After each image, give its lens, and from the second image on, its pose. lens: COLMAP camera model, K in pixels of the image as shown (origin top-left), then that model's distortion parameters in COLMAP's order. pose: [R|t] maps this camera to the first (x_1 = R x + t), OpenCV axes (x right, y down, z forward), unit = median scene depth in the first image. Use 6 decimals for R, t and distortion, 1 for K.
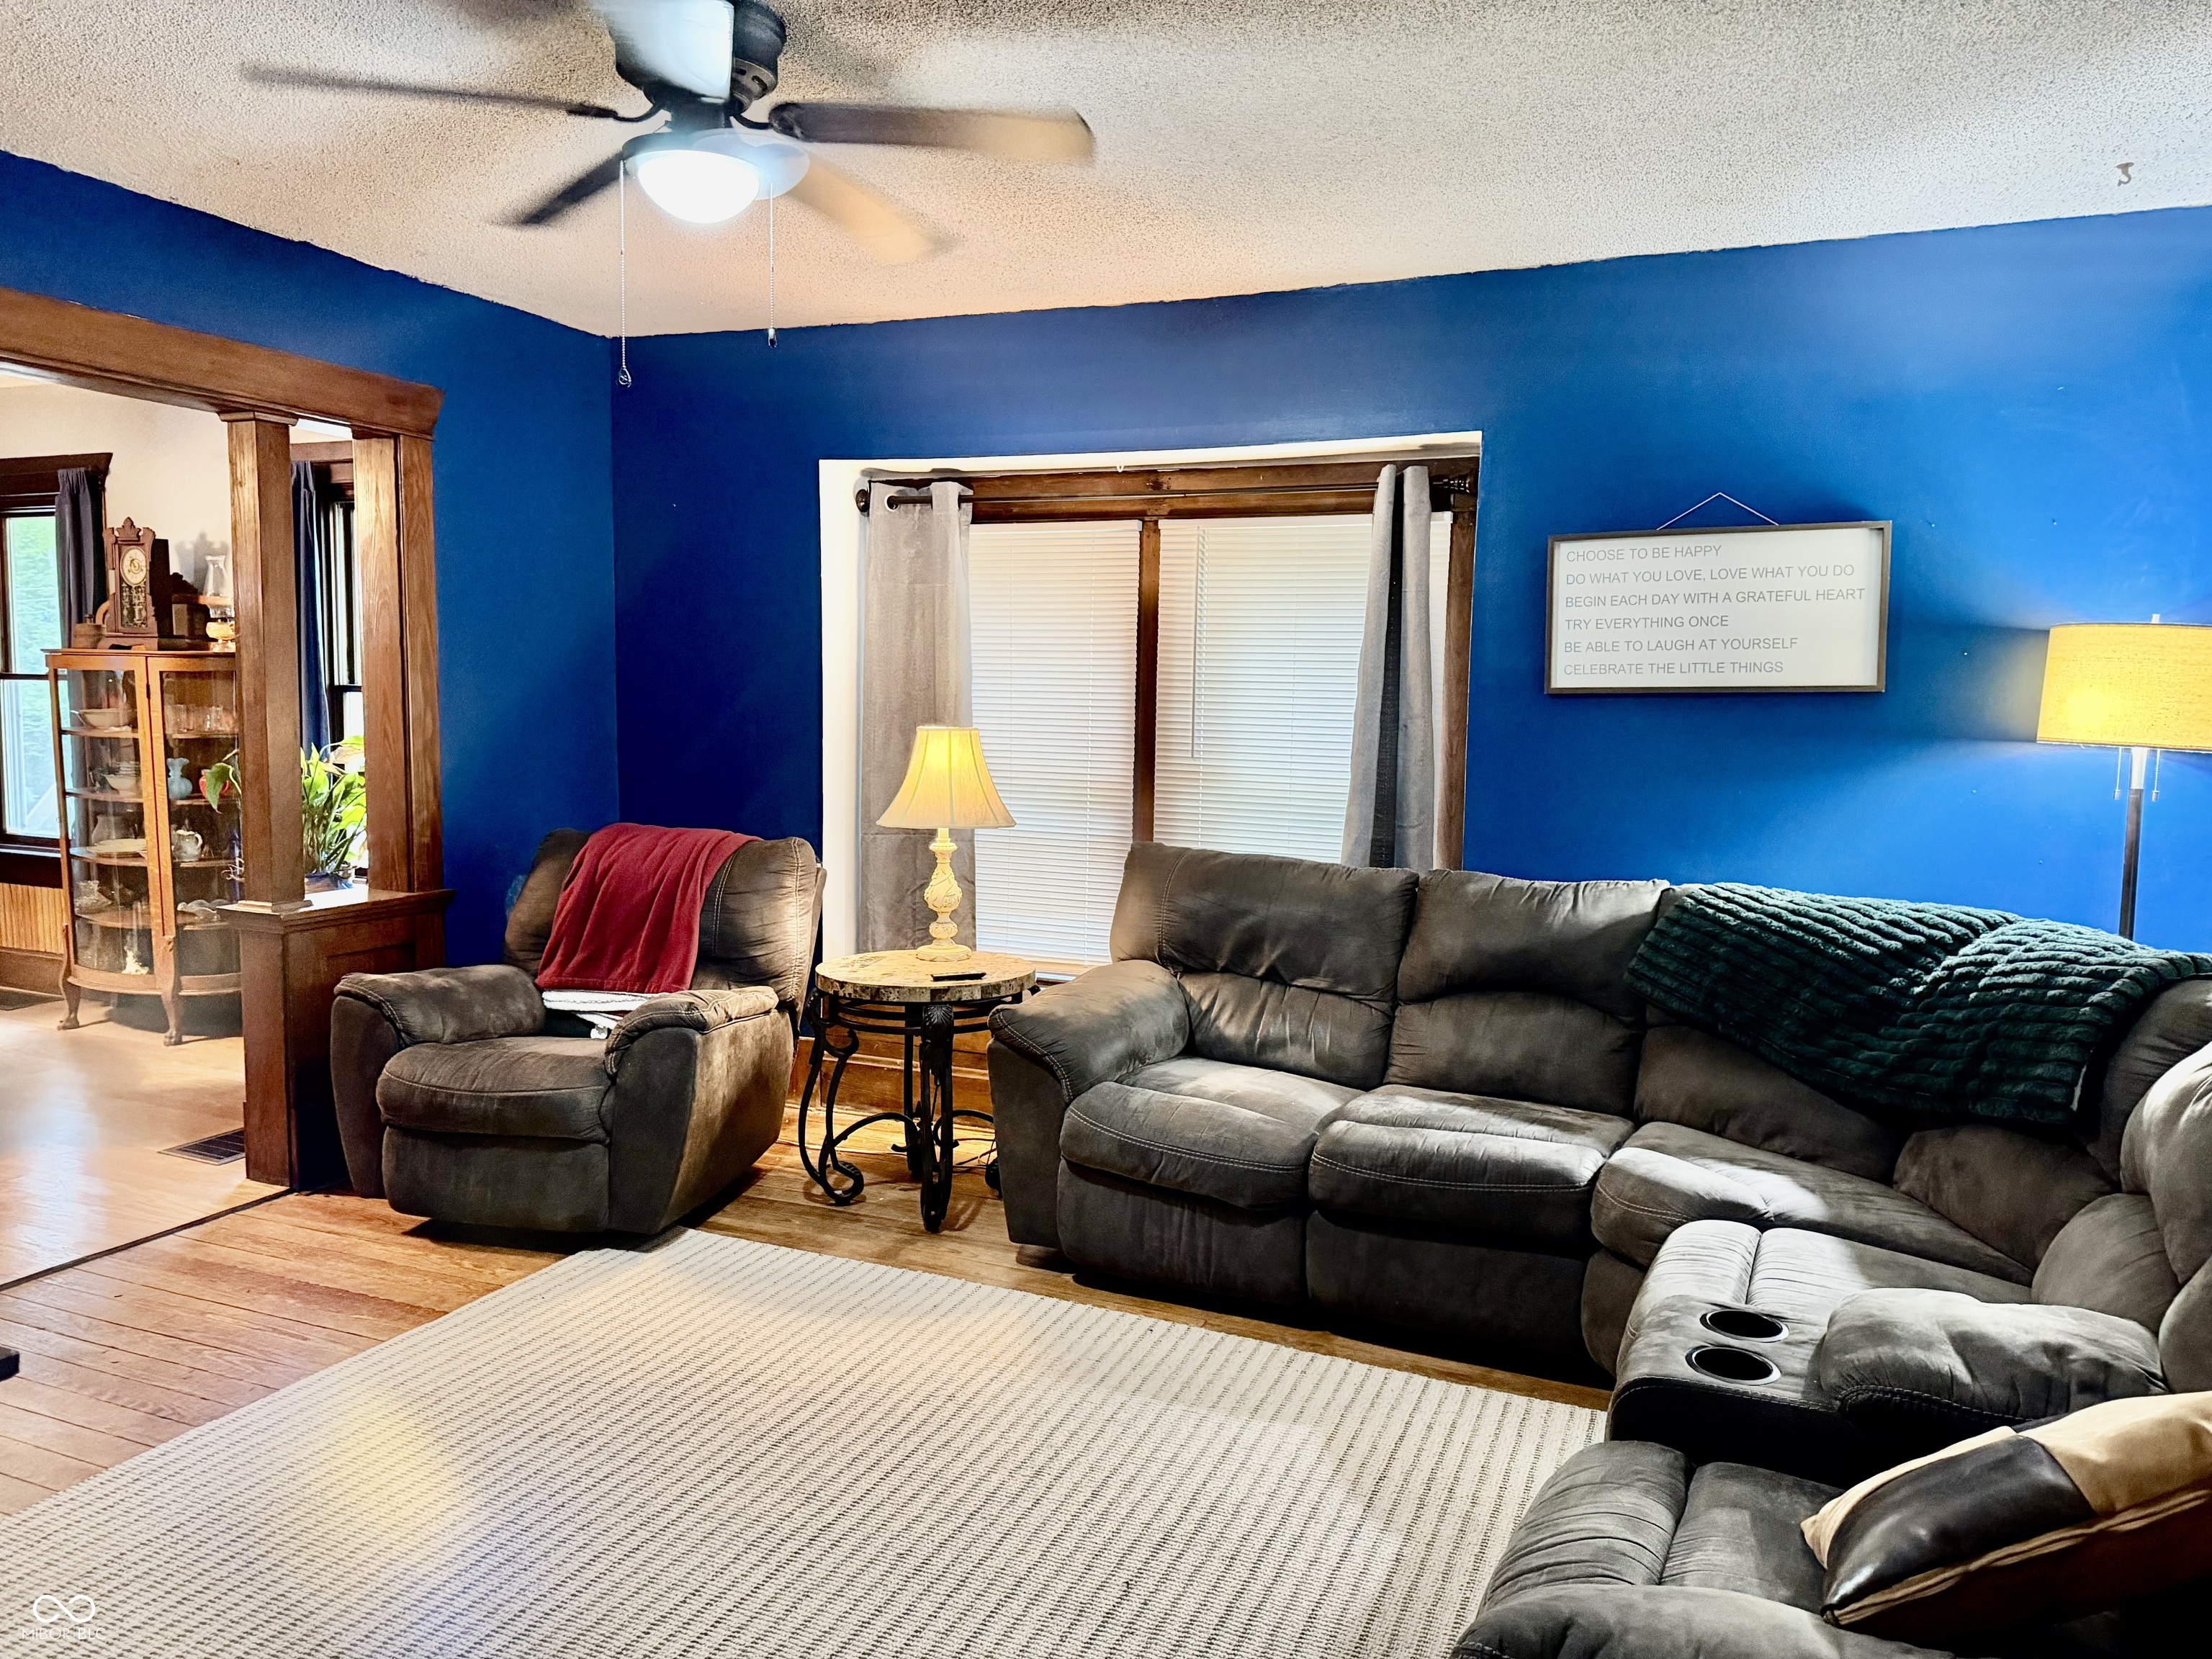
lens RADIAL K [[1554.7, 0, 1106.0], [0, 1554.7, 829.5], [0, 0, 1]] dist [0.091384, -0.109587]
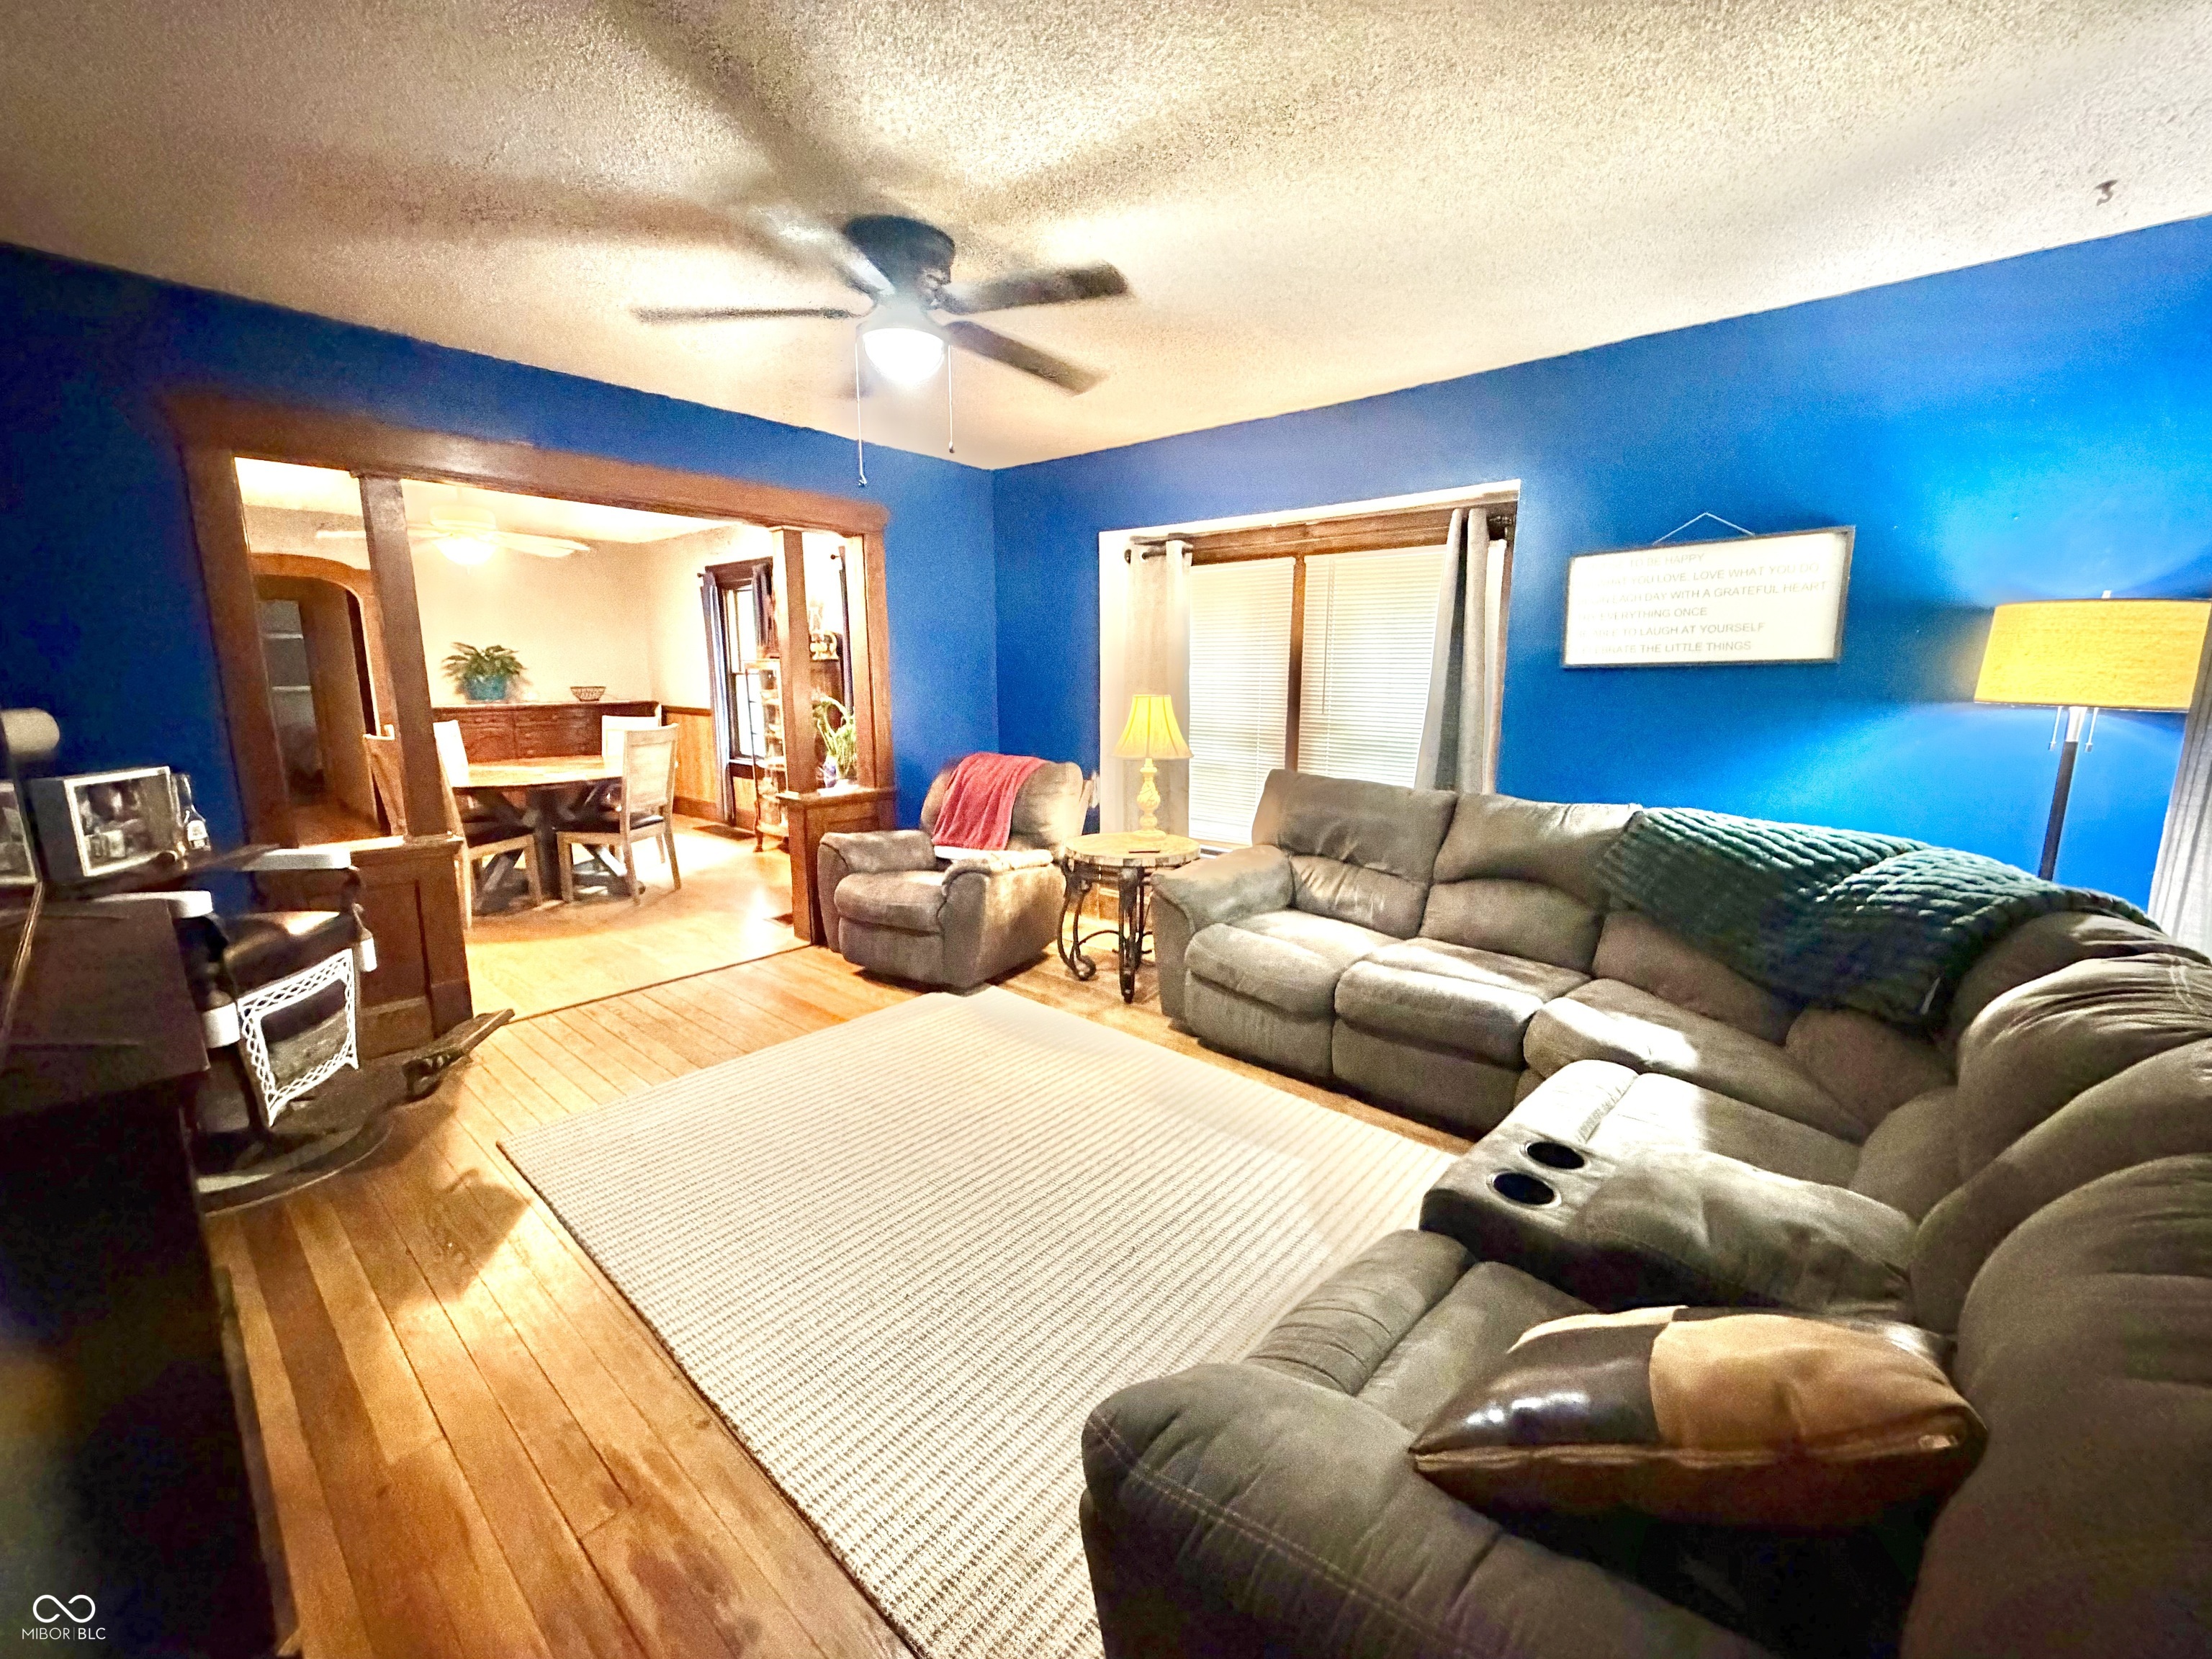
lens RADIAL K [[880.5, 0, 1106.0], [0, 880.5, 829.5], [0, 0, 1]] dist [-0.000123, -0.000284]
pose [[0.949266, 0.039862, -0.311938, 0.159545], [-0.012688, 0.995981, 0.088664, -0.008837], [0.314218, -0.080208, 0.945956, 0.129686]]
